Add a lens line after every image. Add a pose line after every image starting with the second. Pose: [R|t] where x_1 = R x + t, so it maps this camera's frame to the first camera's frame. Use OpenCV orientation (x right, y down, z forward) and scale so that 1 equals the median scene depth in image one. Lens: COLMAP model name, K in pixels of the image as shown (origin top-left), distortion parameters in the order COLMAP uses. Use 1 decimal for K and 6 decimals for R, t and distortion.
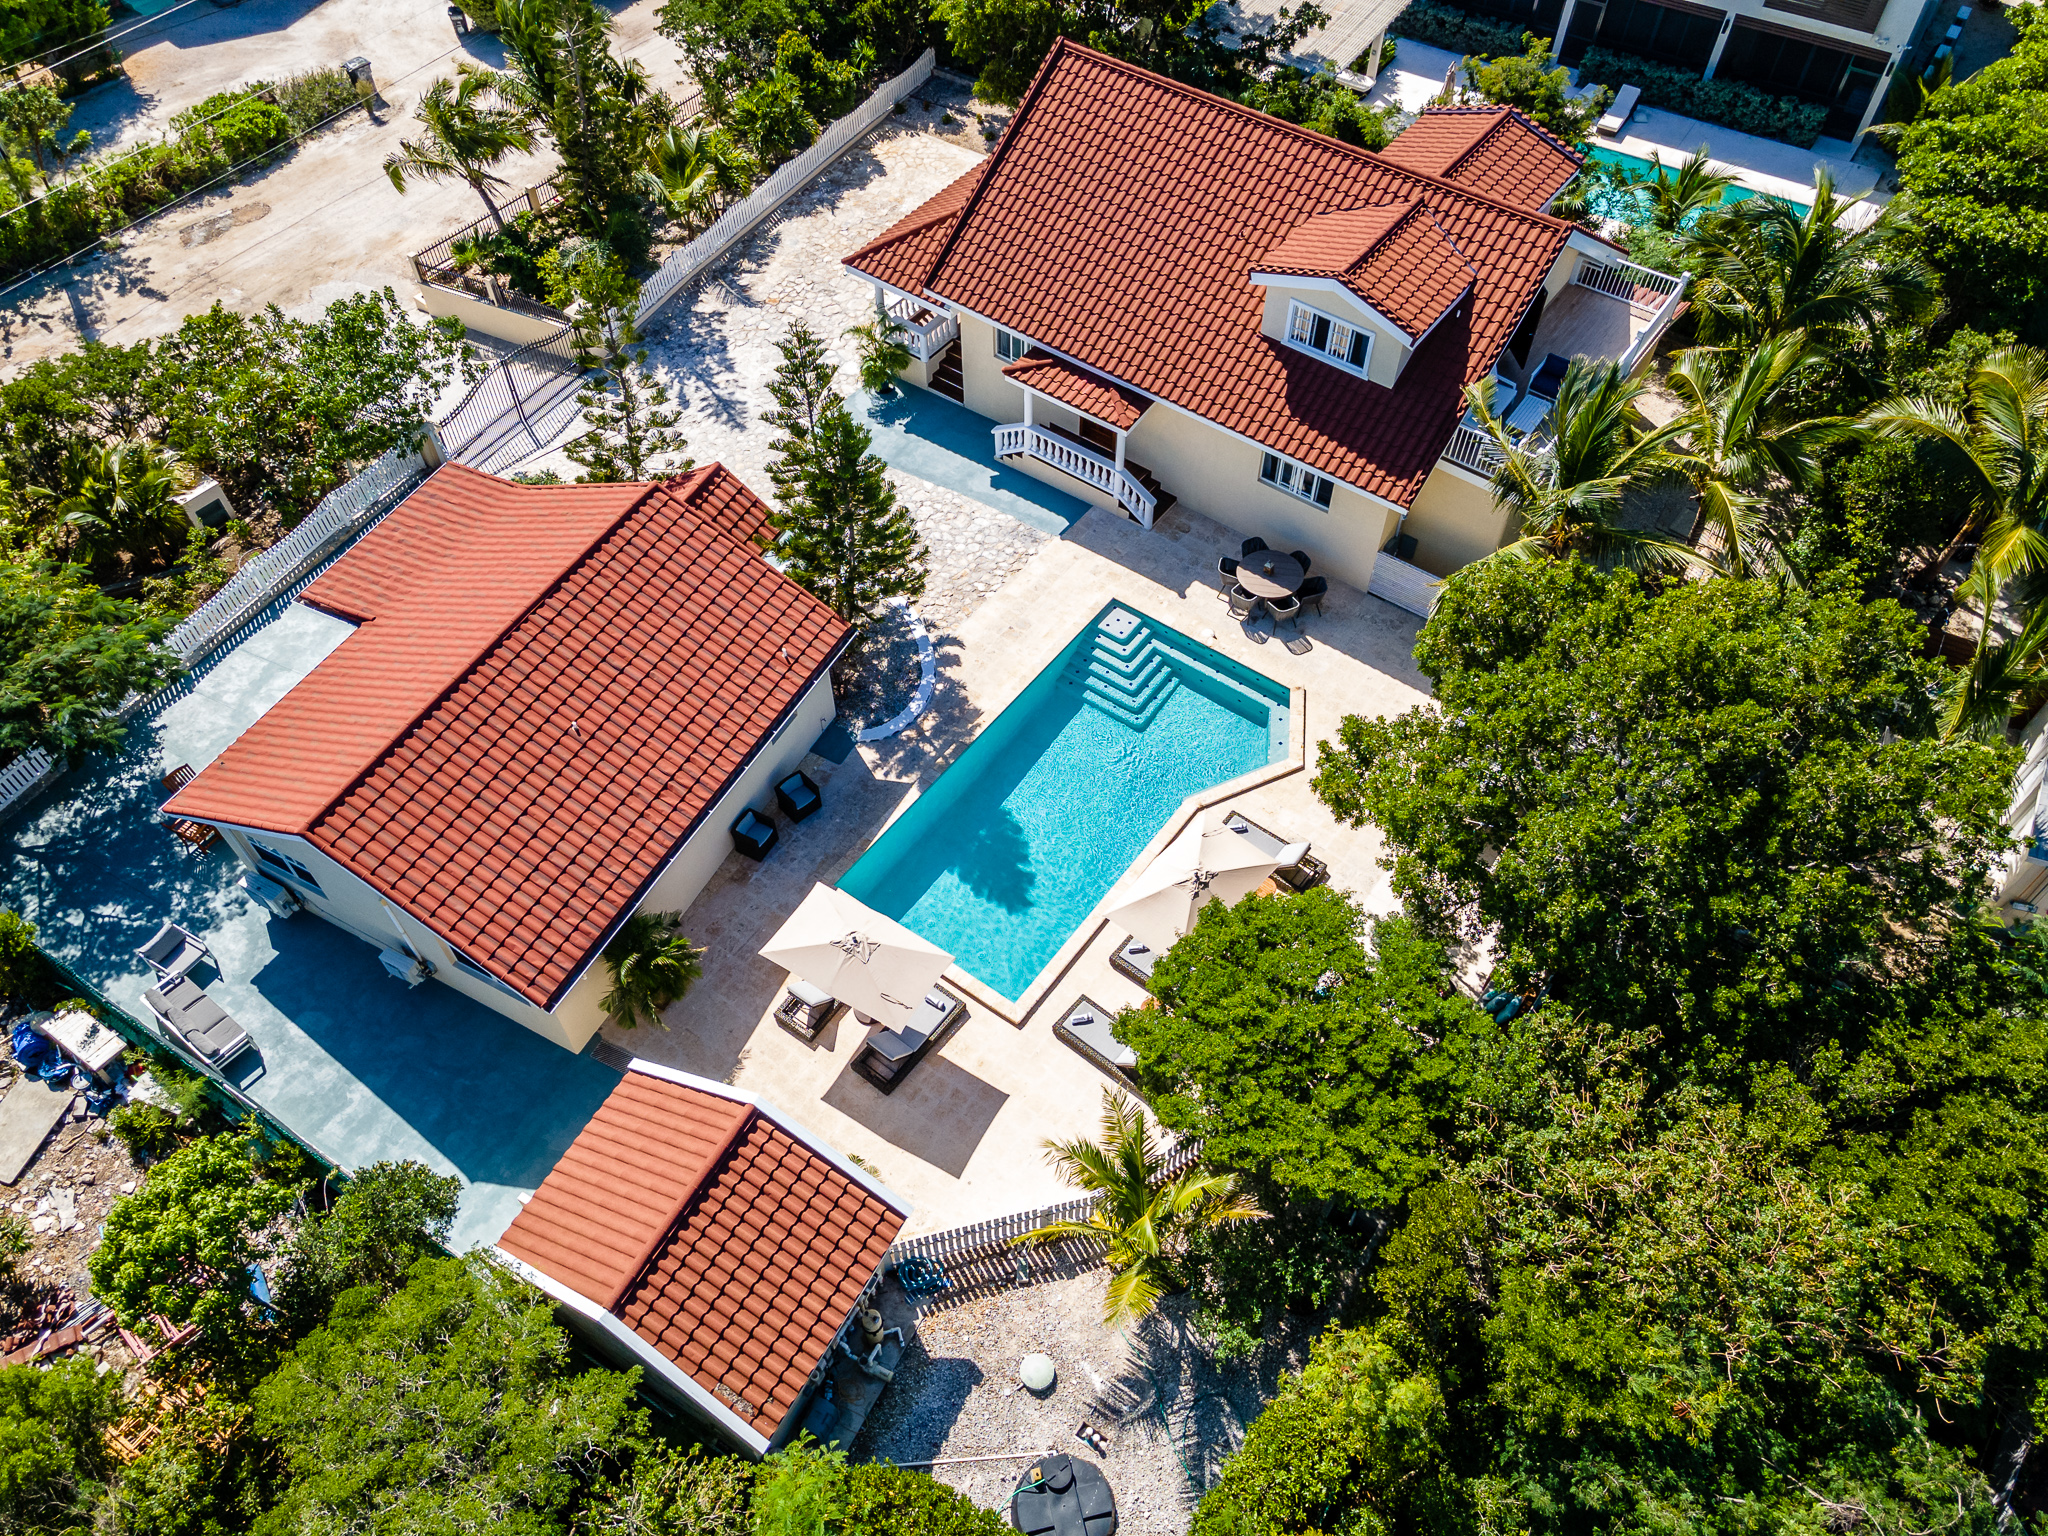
lens RADIAL K [[1511.7, 0, 1024.0], [0, 1511.7, 768.0], [0, 0, 1]] dist [0.023103, -0.002940]
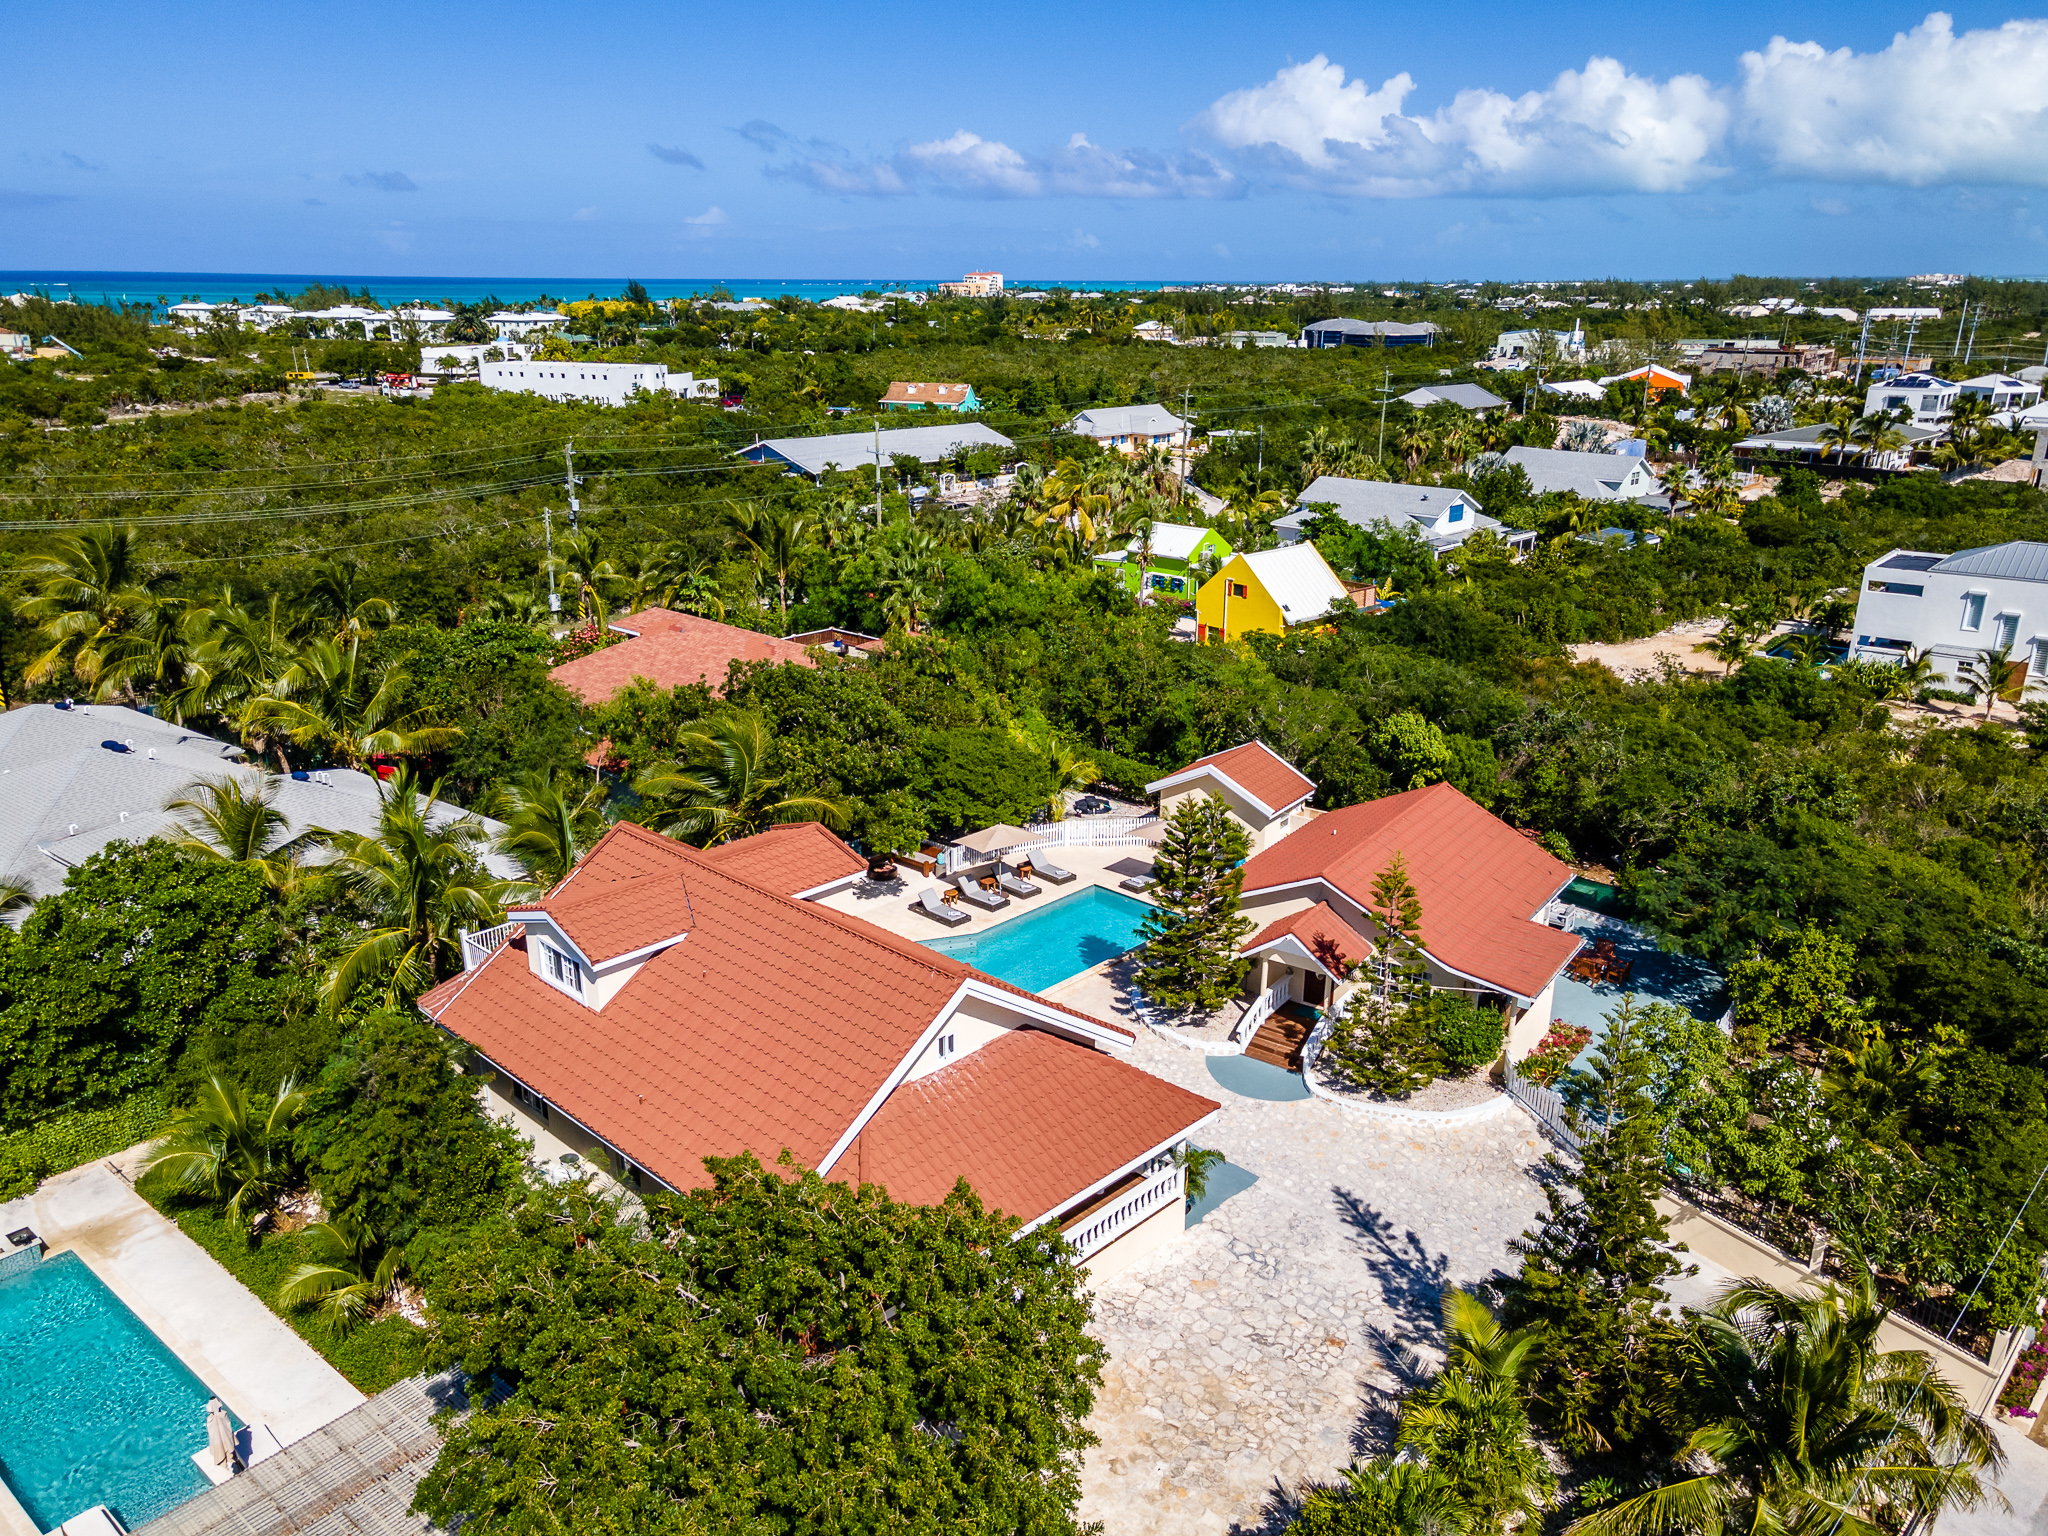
lens RADIAL K [[1468.6, 0, 1022.9], [0, 1468.6, 795.7], [0, 0, 1]] dist [0.066532, -0.040655]
pose [[-0.992288, -0.039374, 0.117538, -0.108921], [0.098988, 0.319030, 0.942561, -1.397156], [-0.074610, 0.946926, -0.312672, 1.248317]]
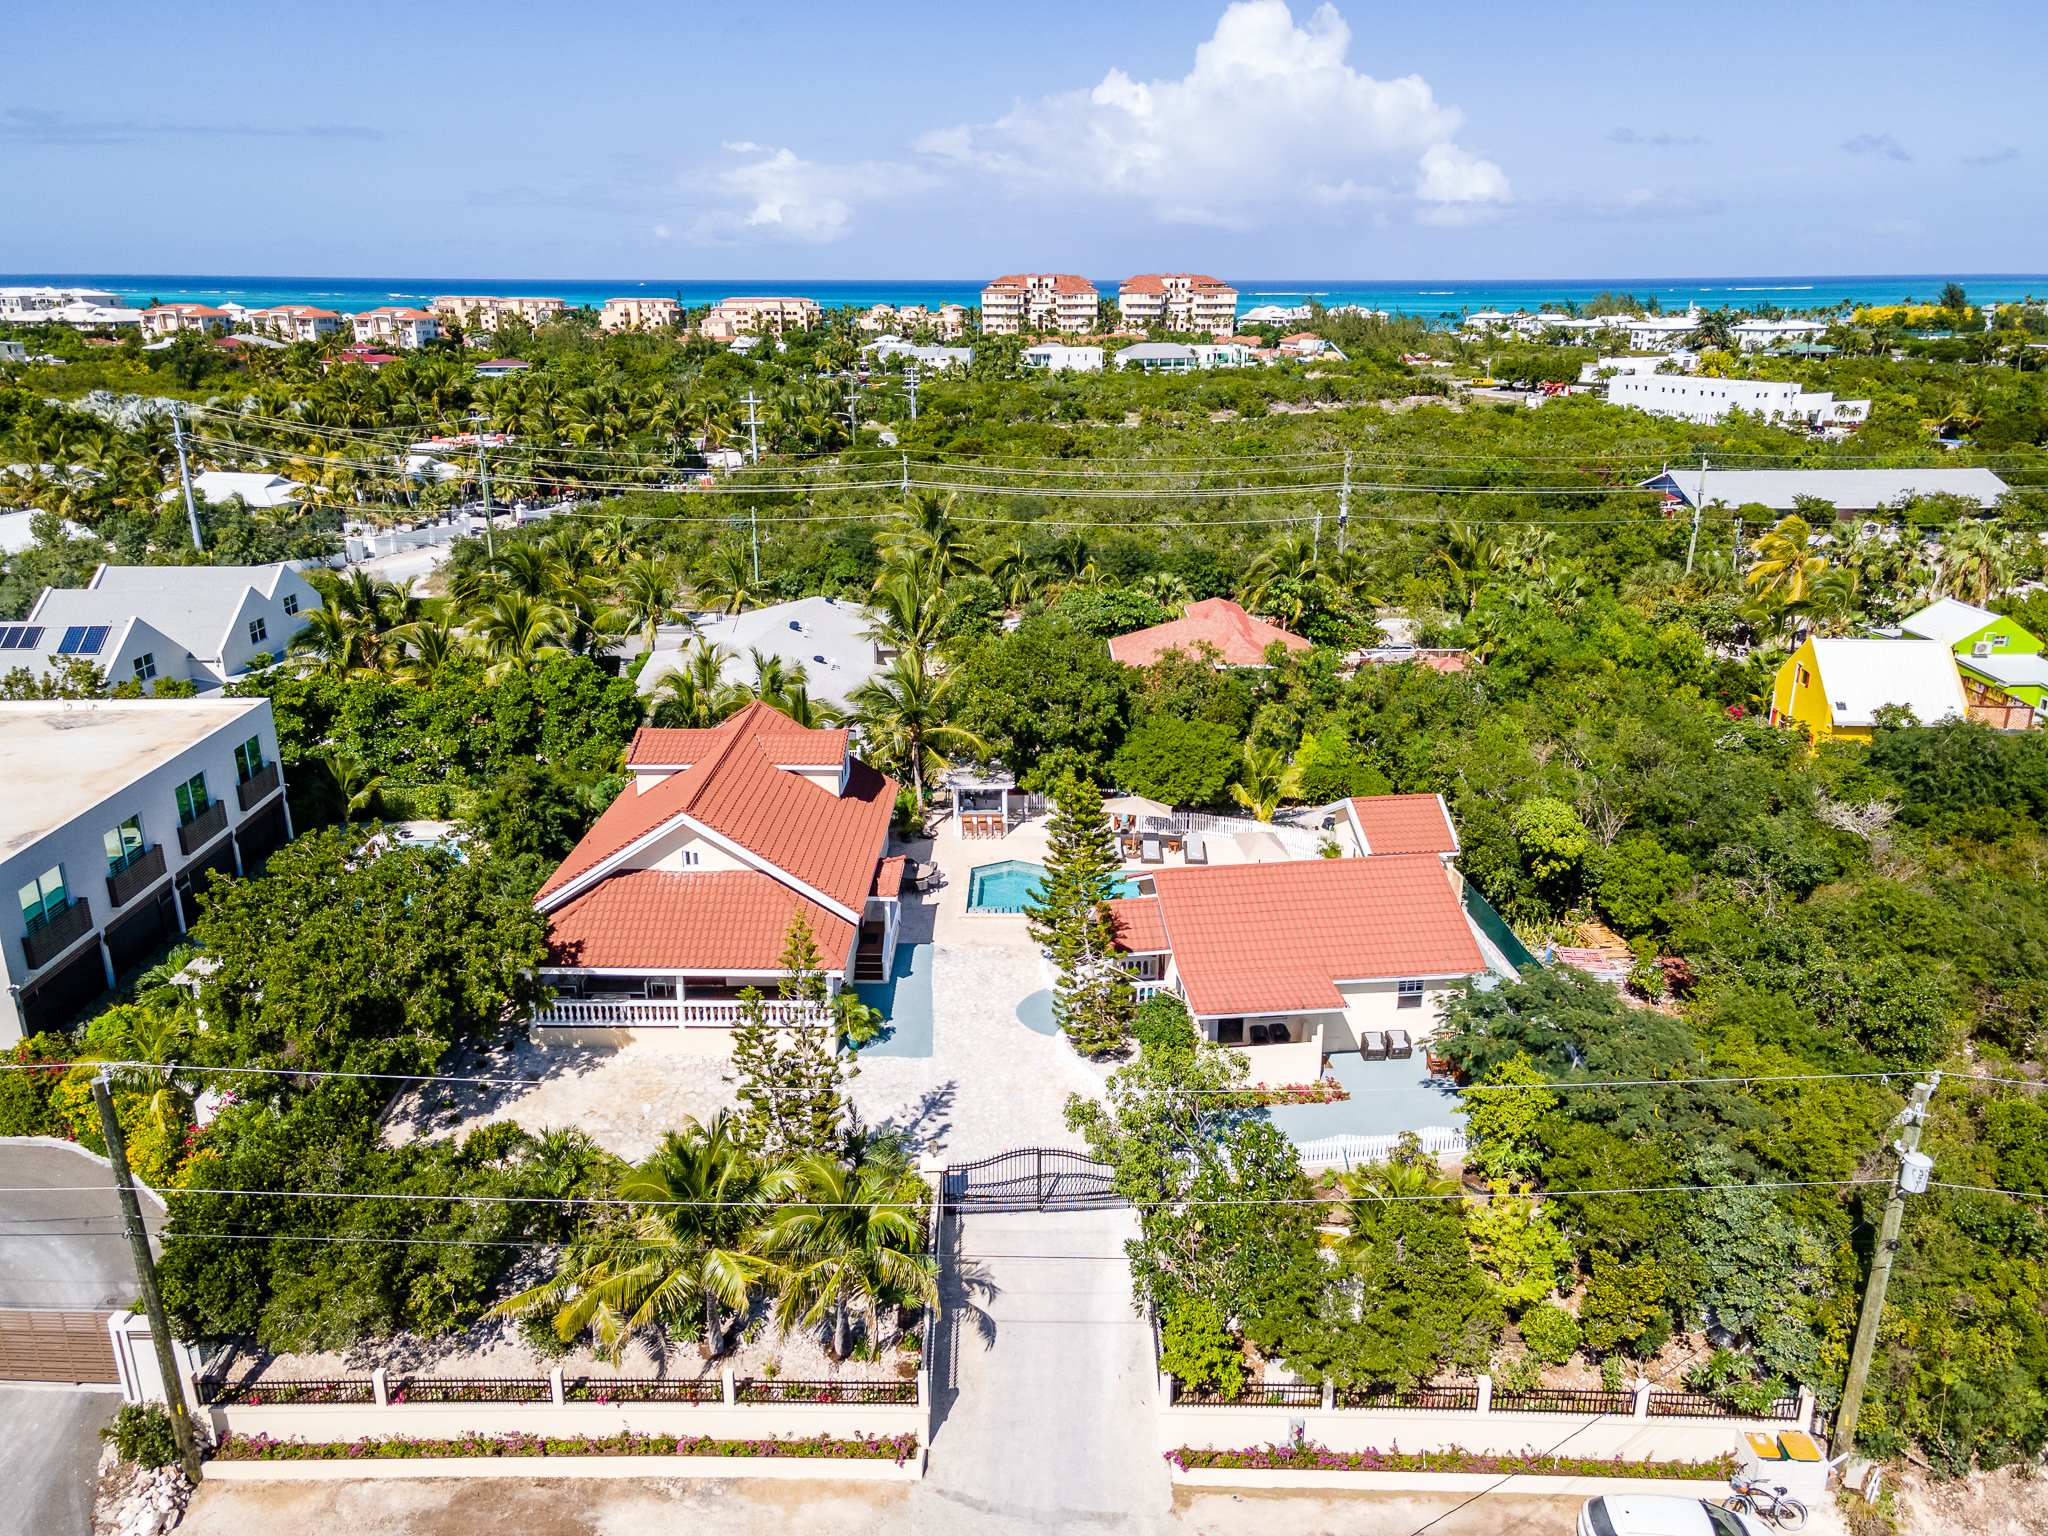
lens RADIAL K [[1468.6, 0, 1022.9], [0, 1468.6, 795.7], [0, 0, 1]] dist [0.066532, -0.040655]
pose [[-0.585918, -0.262589, 0.766647, -1.249805], [0.642979, 0.425171, 0.637031, -1.212721], [-0.493233, 0.866185, -0.080276, 1.010736]]
